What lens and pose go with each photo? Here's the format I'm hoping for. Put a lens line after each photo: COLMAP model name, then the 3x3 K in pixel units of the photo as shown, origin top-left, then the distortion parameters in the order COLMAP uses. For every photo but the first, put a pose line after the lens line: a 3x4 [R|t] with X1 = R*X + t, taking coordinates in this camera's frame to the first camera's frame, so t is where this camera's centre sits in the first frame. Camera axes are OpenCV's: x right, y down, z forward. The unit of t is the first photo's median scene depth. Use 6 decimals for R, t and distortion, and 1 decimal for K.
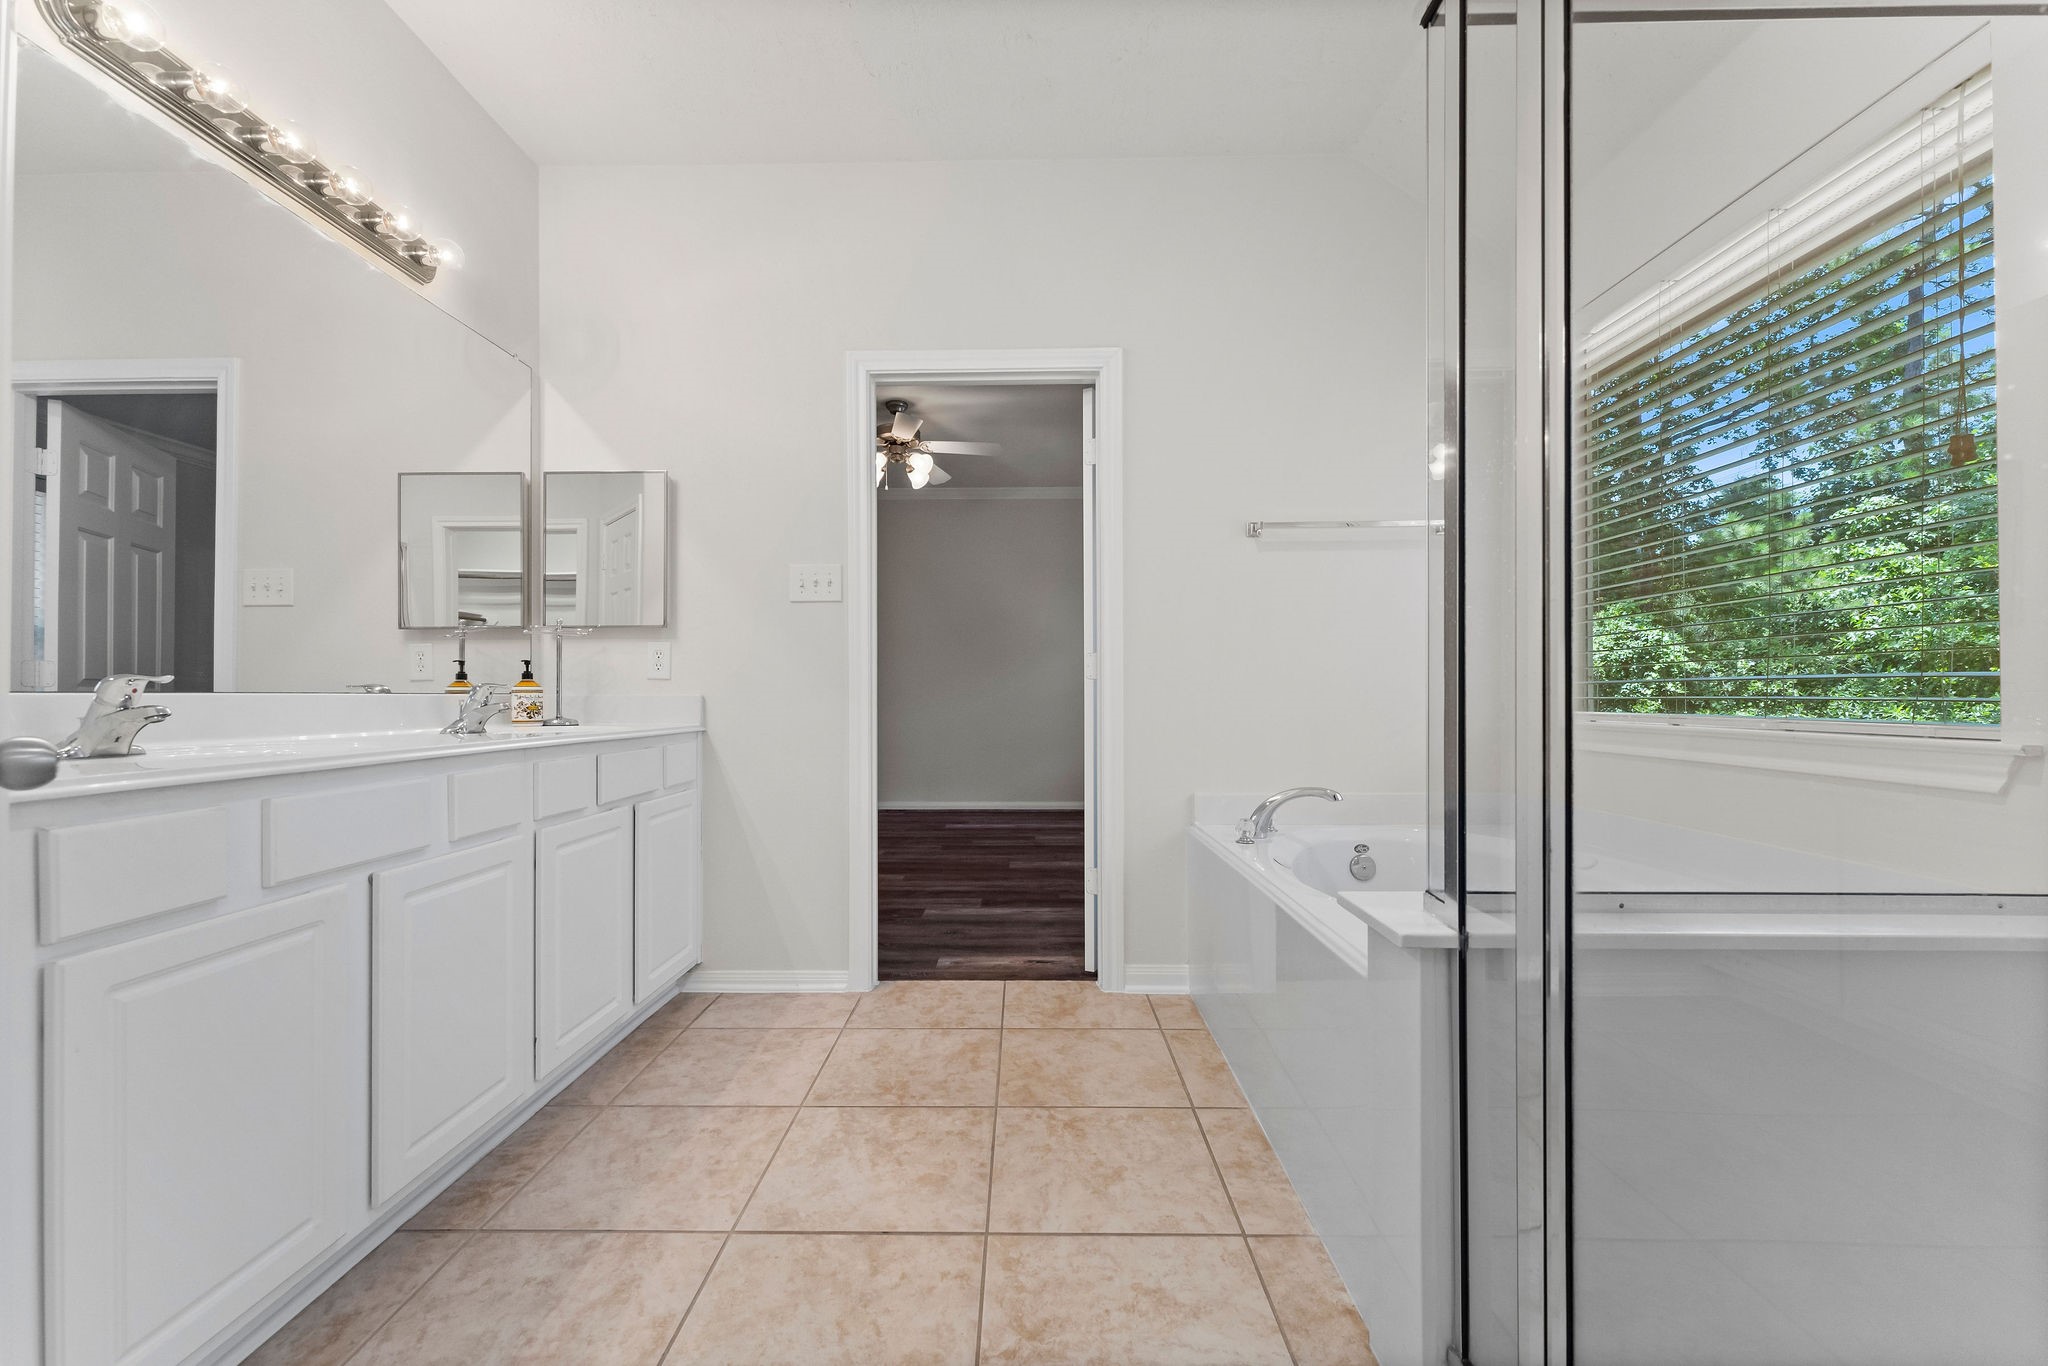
lens RADIAL K [[825.3, 0, 1019.6], [0, 825.3, 694.9], [0, 0, 1]] dist [0.001461, 0.000162]
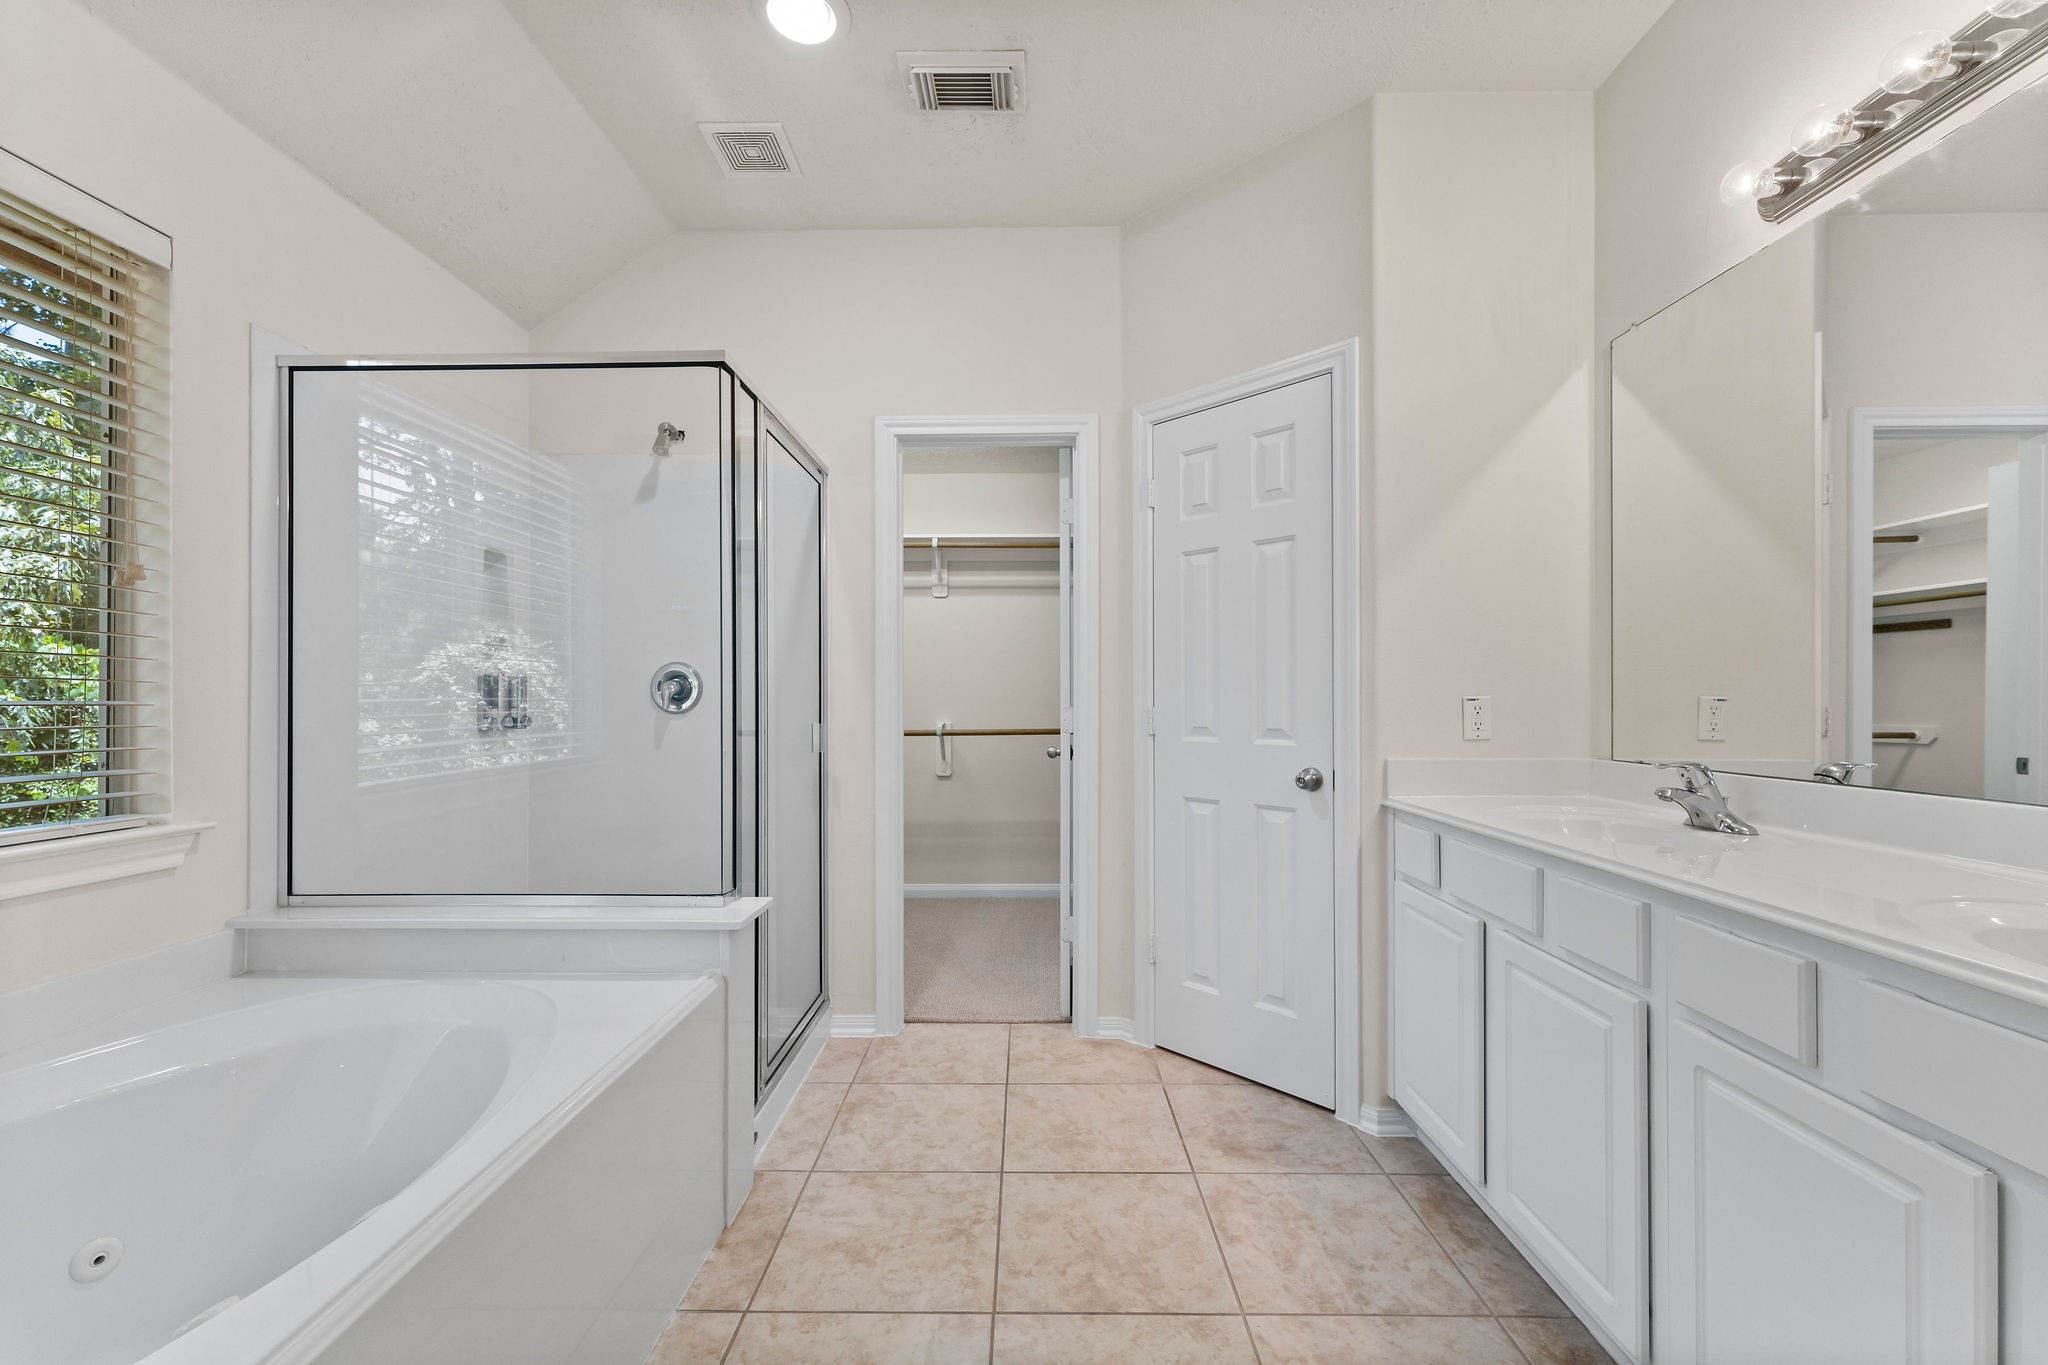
lens RADIAL K [[825.3, 0, 1019.6], [0, 825.3, 694.4], [0, 0, 1]] dist [0.001461, 0.000162]
pose [[-0.999973, 0.005312, 0.005157, -0.087813], [0.005274, 0.999959, -0.007422, -0.120608], [-0.005196, -0.007395, -0.999959, 2.195032]]
